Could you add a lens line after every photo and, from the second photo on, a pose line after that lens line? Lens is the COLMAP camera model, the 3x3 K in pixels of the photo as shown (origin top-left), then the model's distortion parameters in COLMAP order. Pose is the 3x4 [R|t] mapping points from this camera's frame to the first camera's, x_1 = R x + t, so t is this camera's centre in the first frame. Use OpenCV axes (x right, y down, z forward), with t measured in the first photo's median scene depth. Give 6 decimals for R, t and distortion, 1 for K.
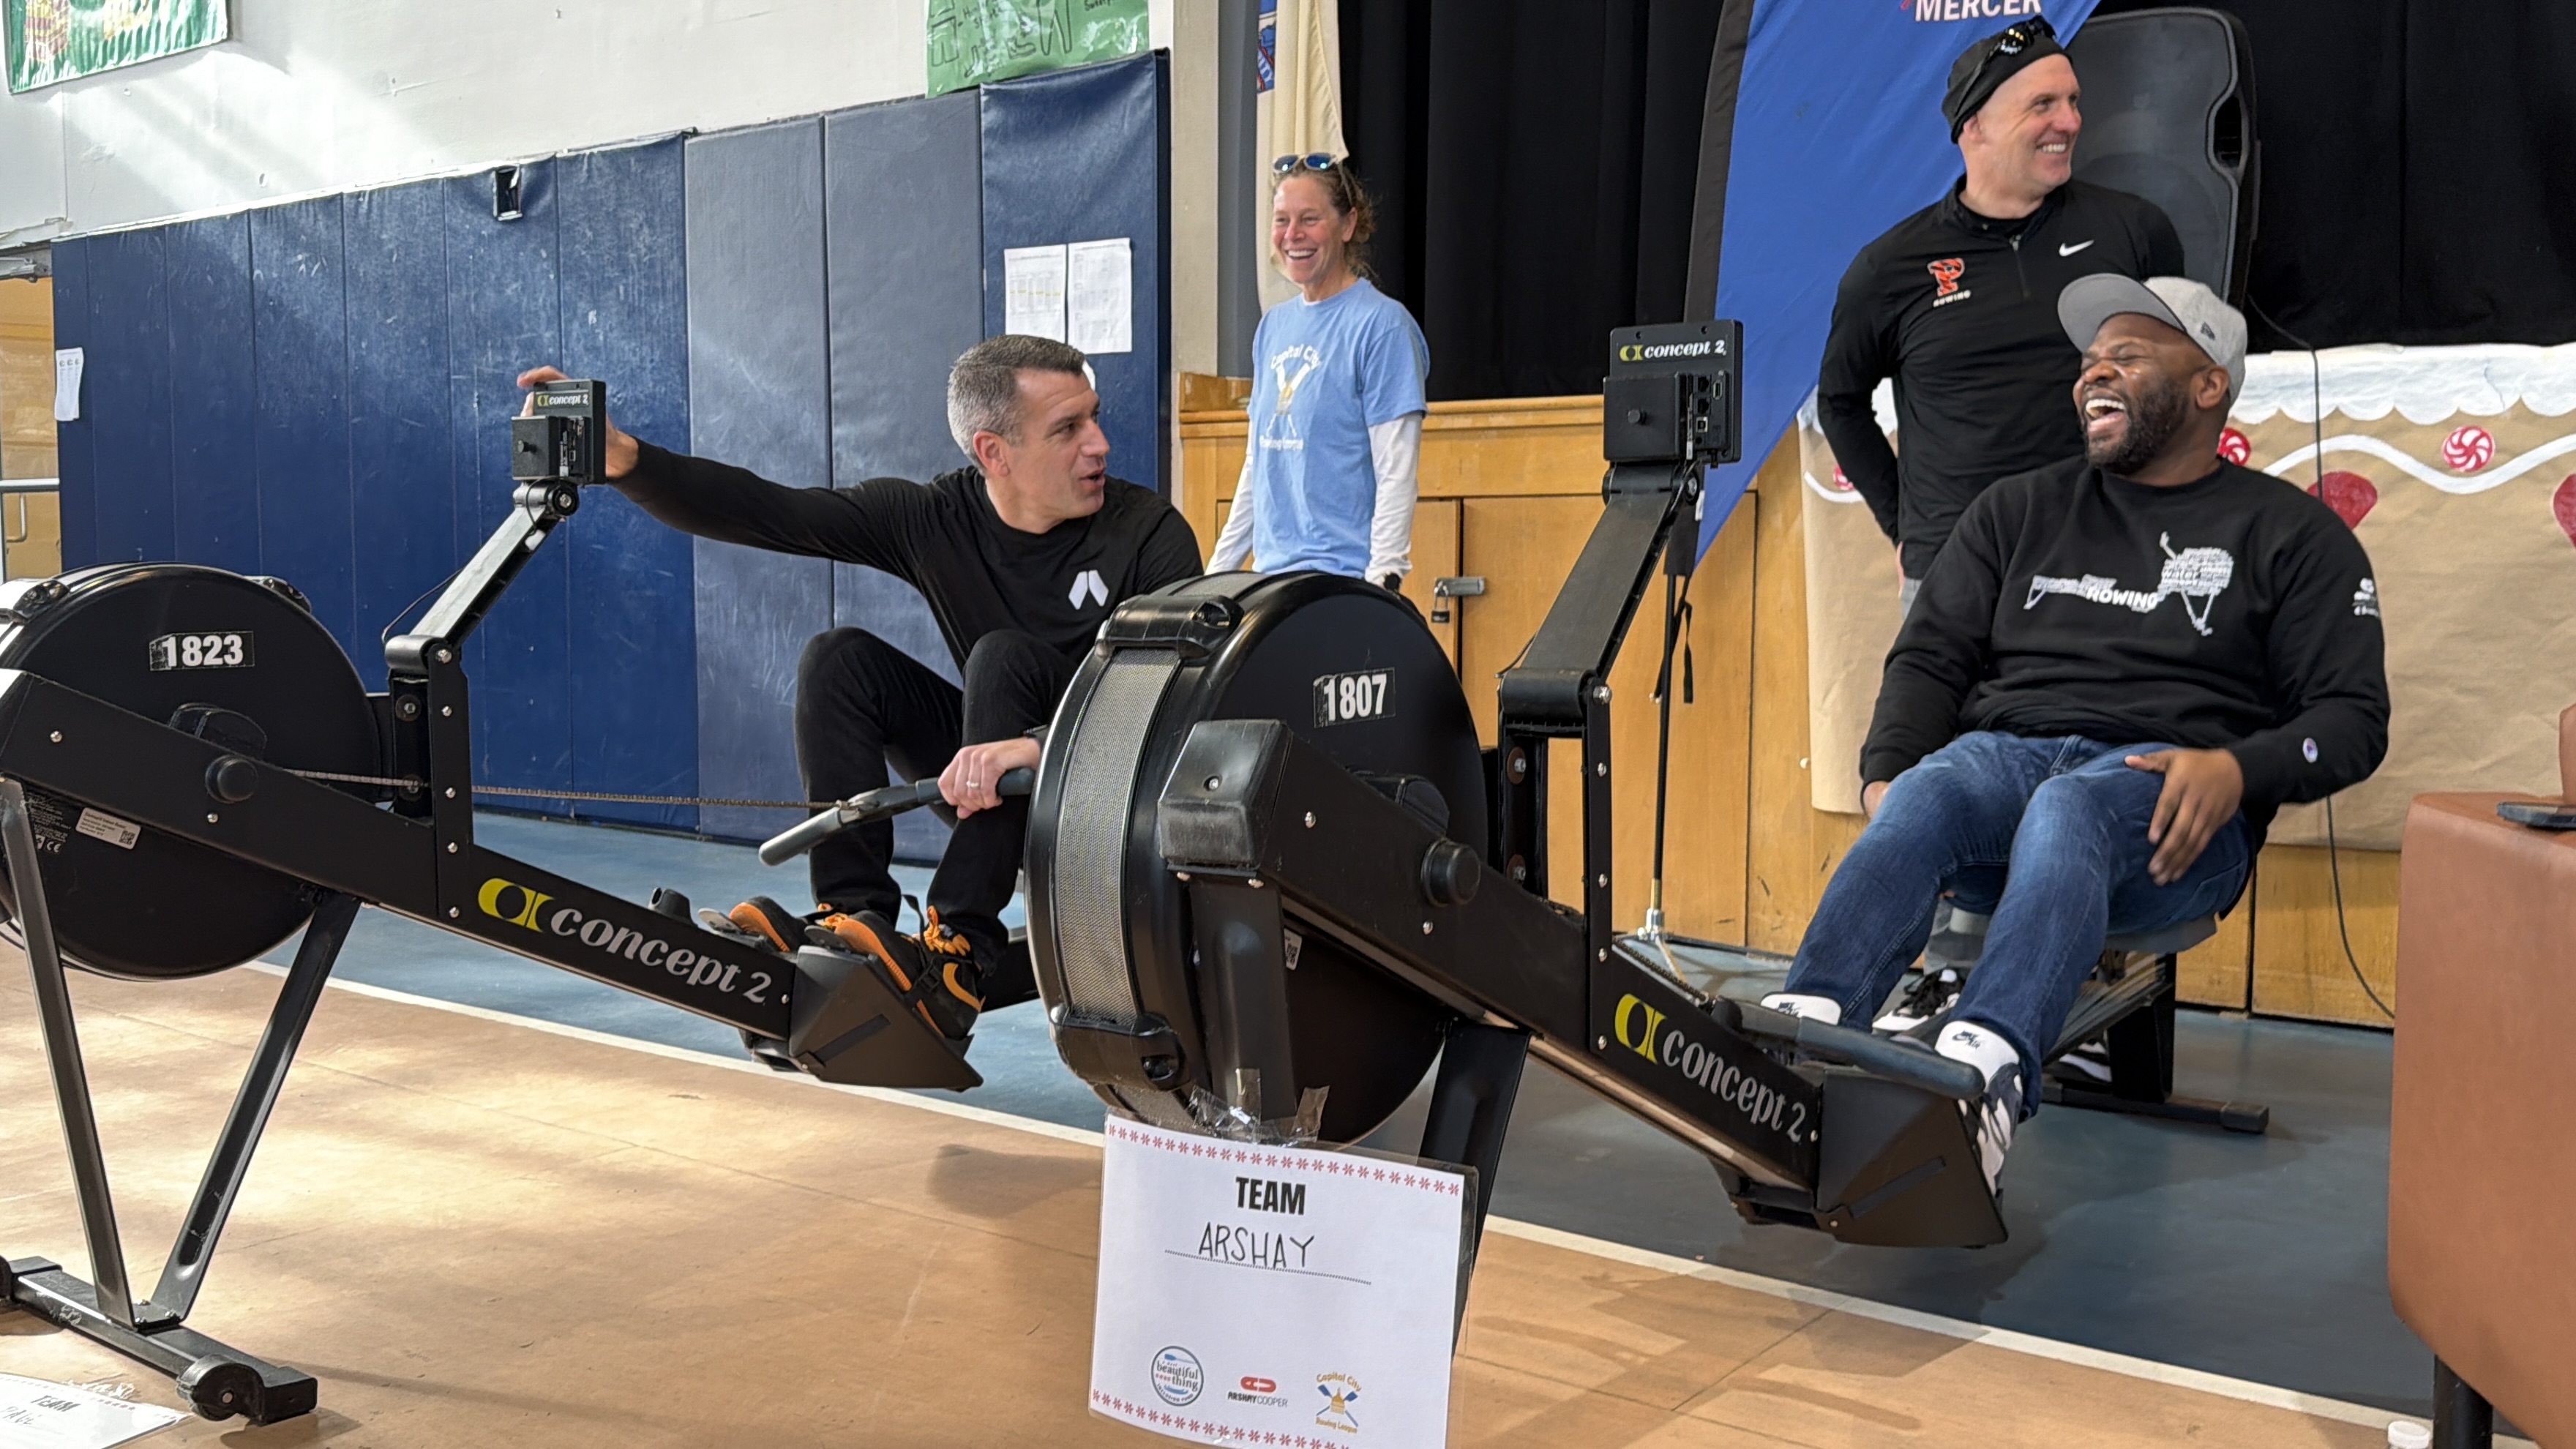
lens RADIAL K [[2183.8, 0, 1289.6], [0, 2183.8, 766.8], [0, 0, 1]] dist [0.170680, -0.373661]
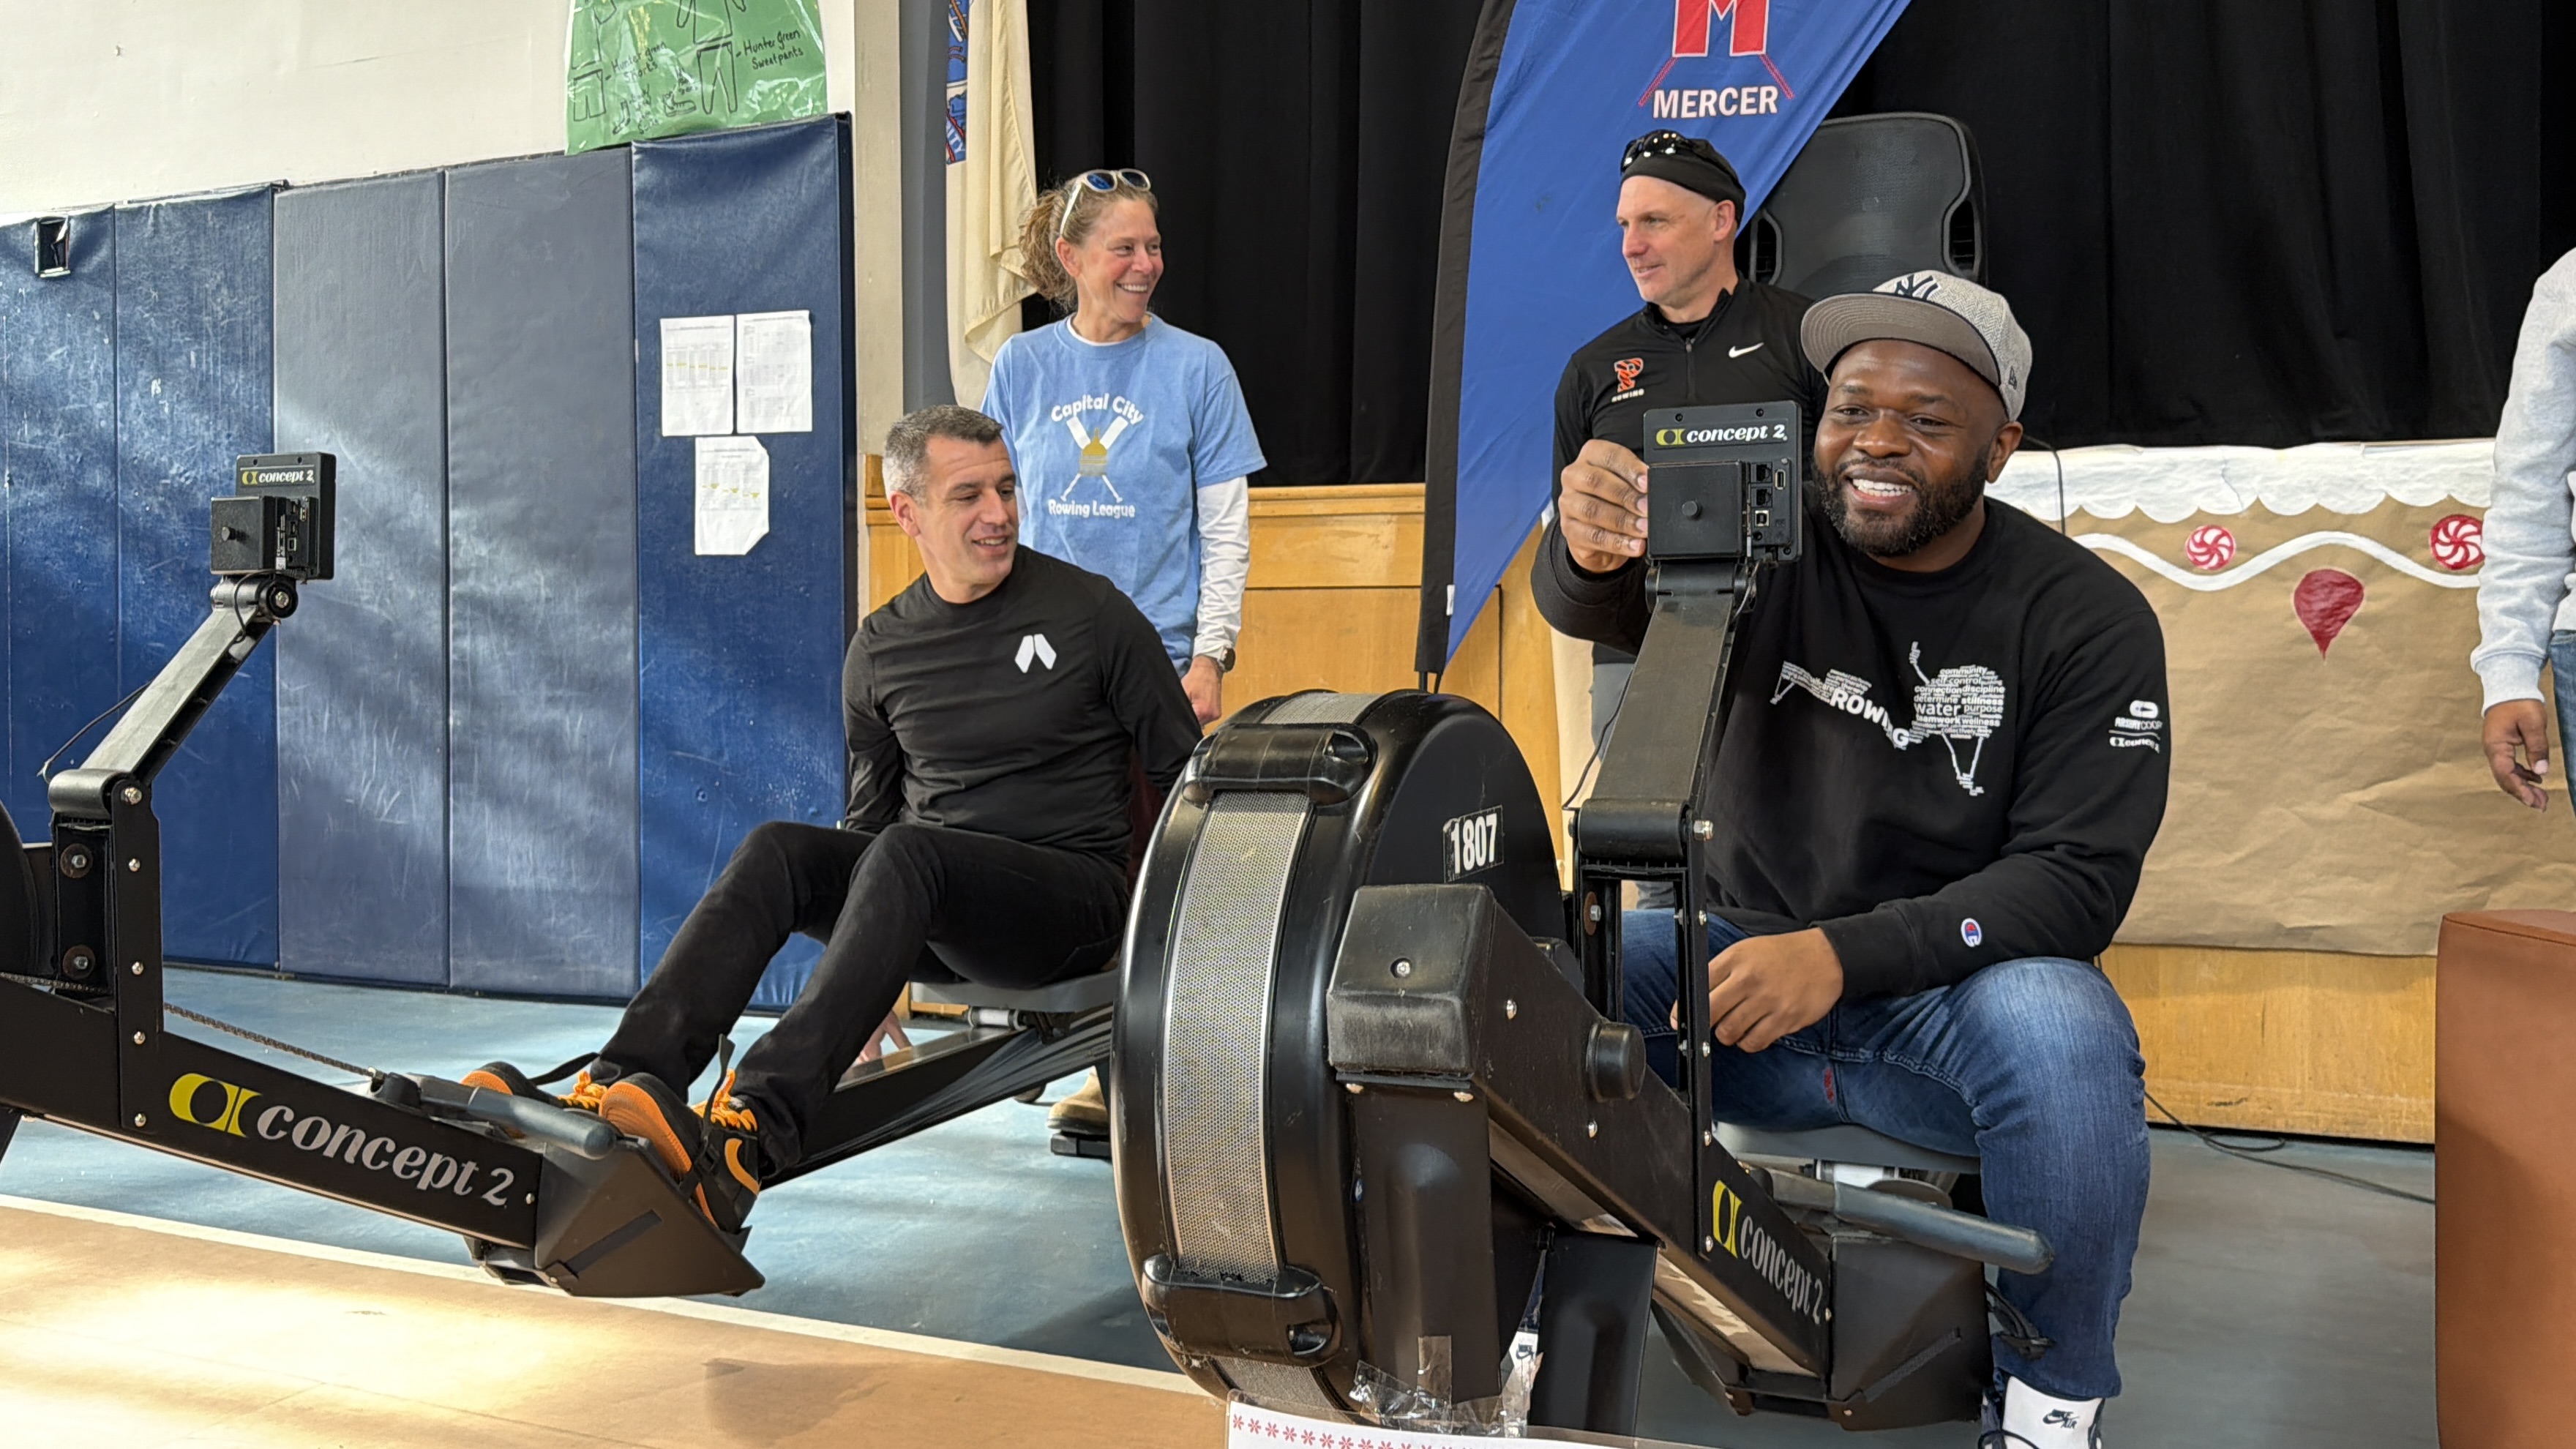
lens RADIAL K [[2186.0, 0, 1281.7], [0, 2186.0, 707.4], [0, 0, 1]] dist [0.138159, -0.311050]
pose [[0.979458, -0.009380, 0.201431, -0.091432], [0.022693, 0.997699, -0.063885, -0.014193], [-0.200368, 0.067144, 0.977417, 0.093372]]
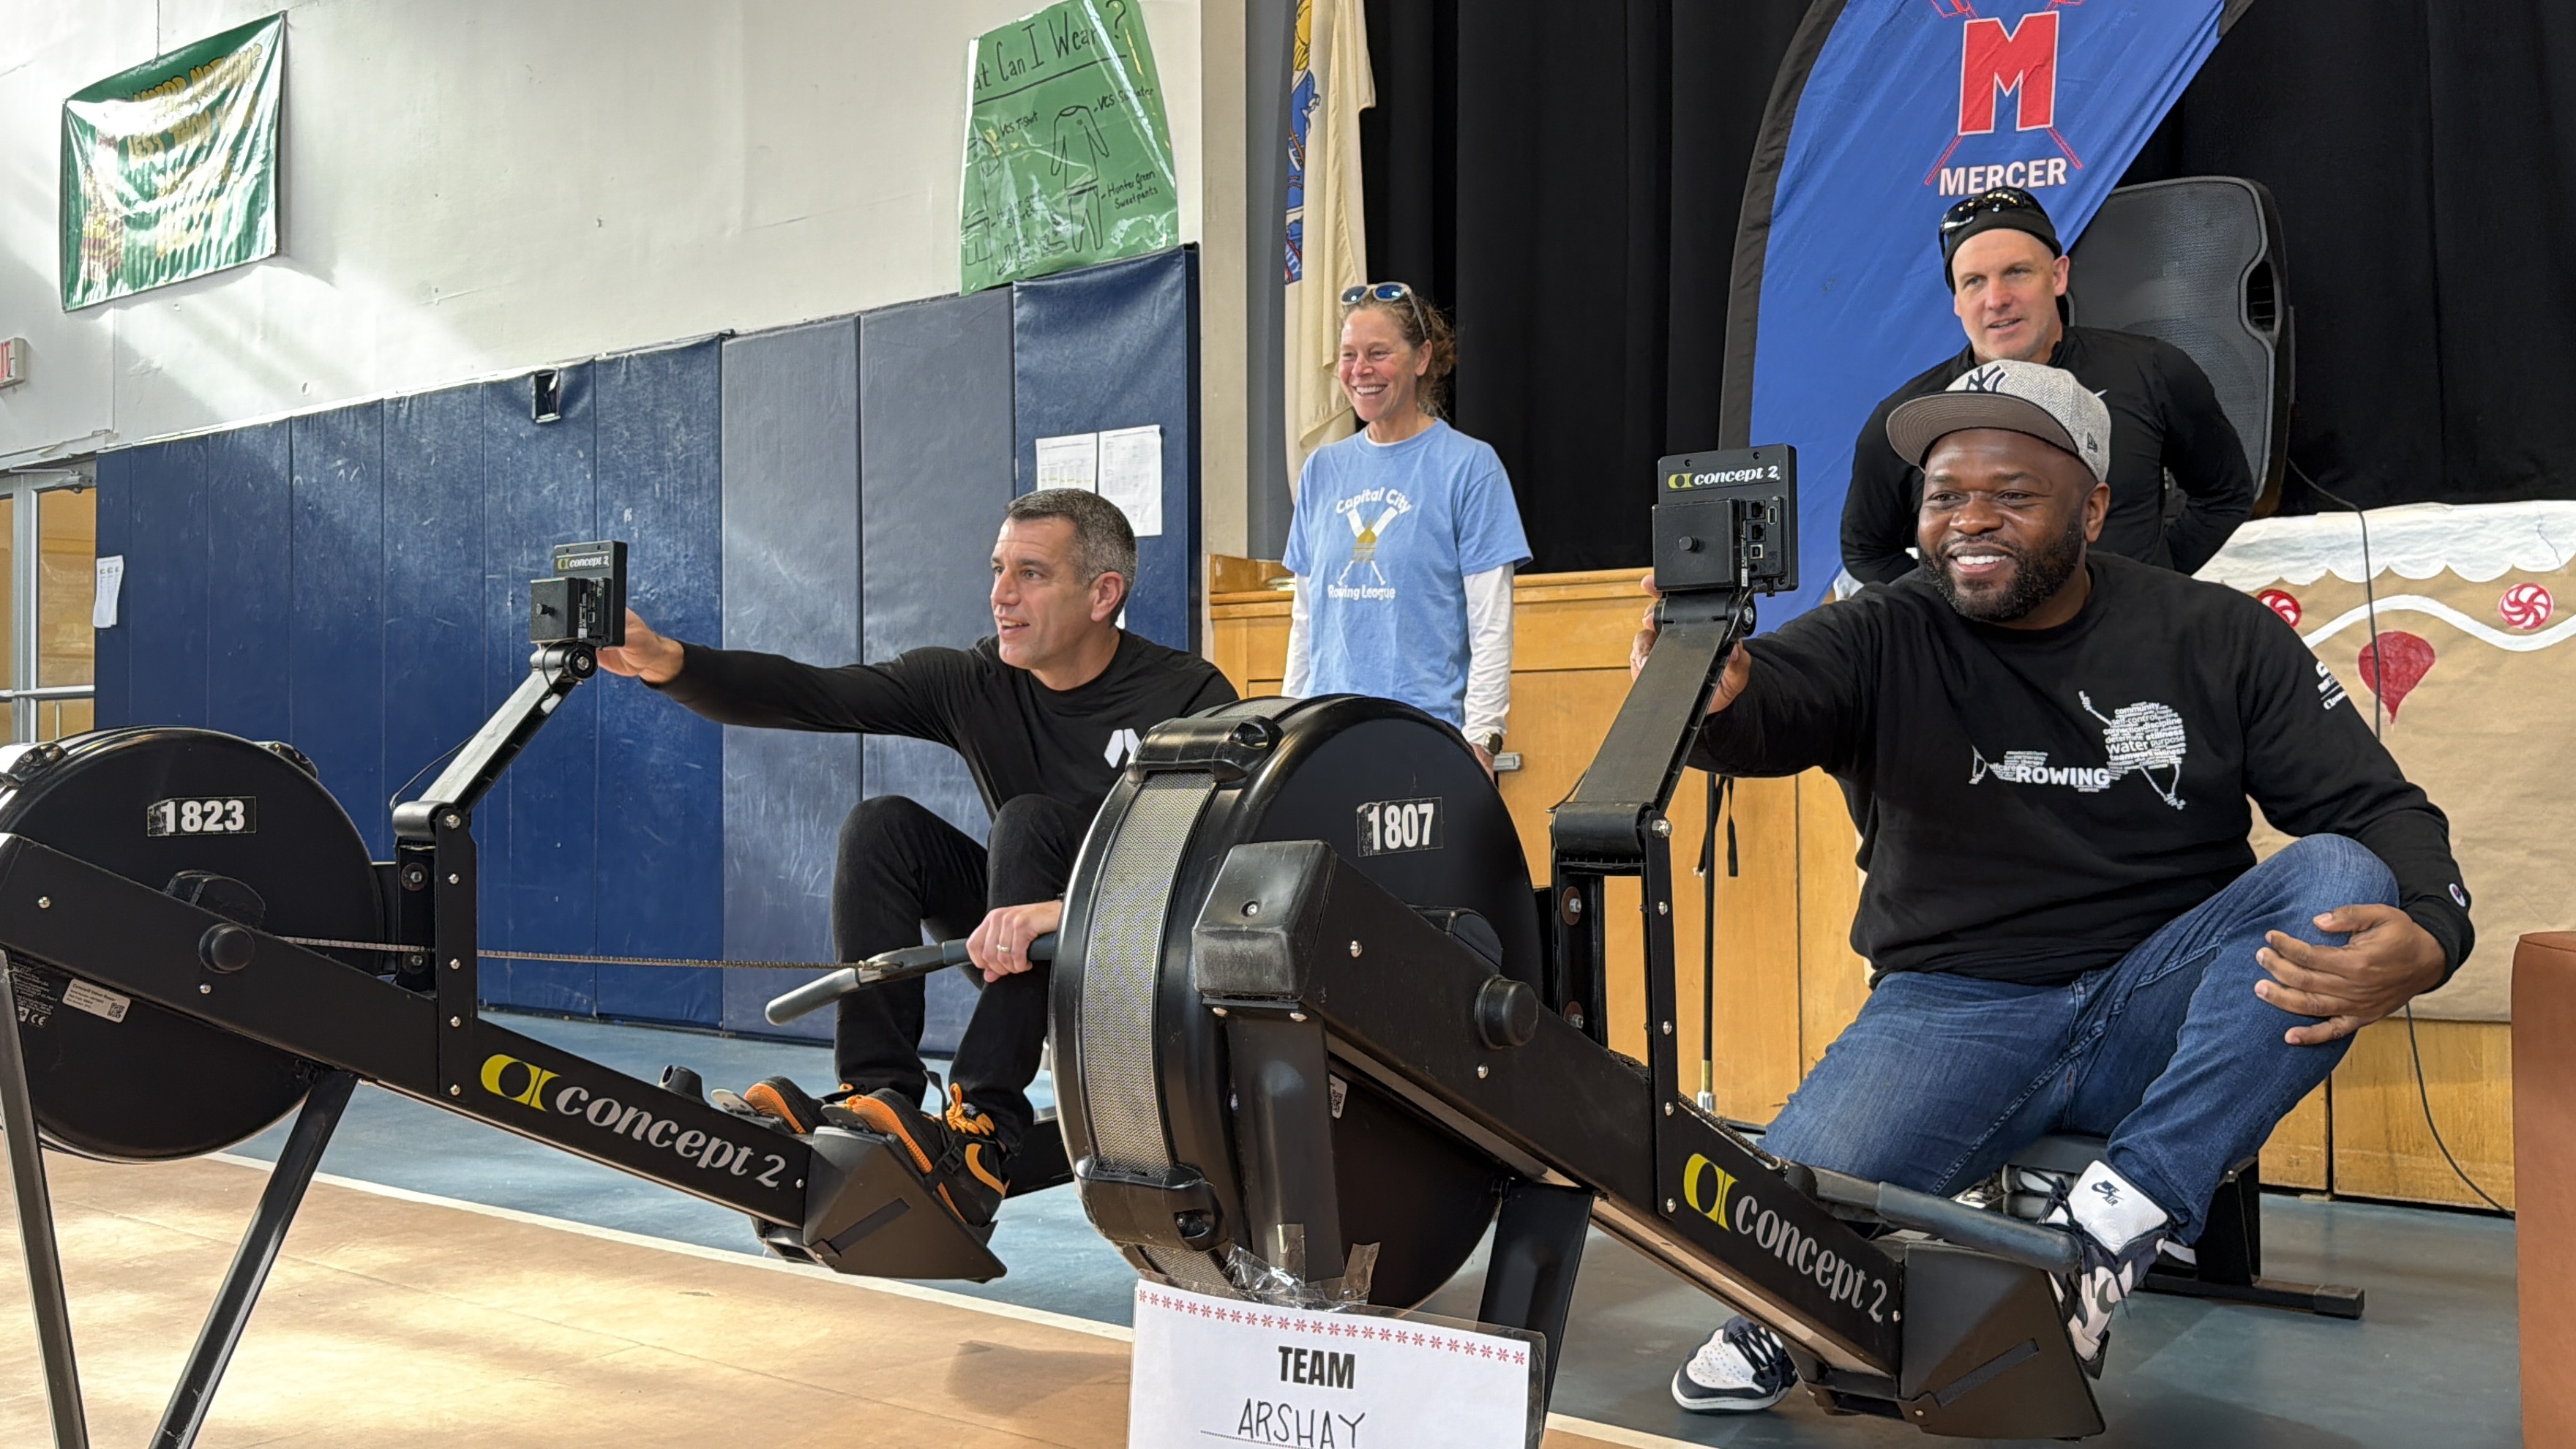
lens RADIAL K [[2178.8, 0, 1296.4], [0, 2178.8, 746.9], [0, 0, 1]] dist [0.178516, -0.398253]
pose [[0.999889, -0.010814, -0.010273, -0.001988], [0.009707, 0.994713, -0.102230, 0.013292], [0.011325, 0.102119, 0.994708, 0.026764]]
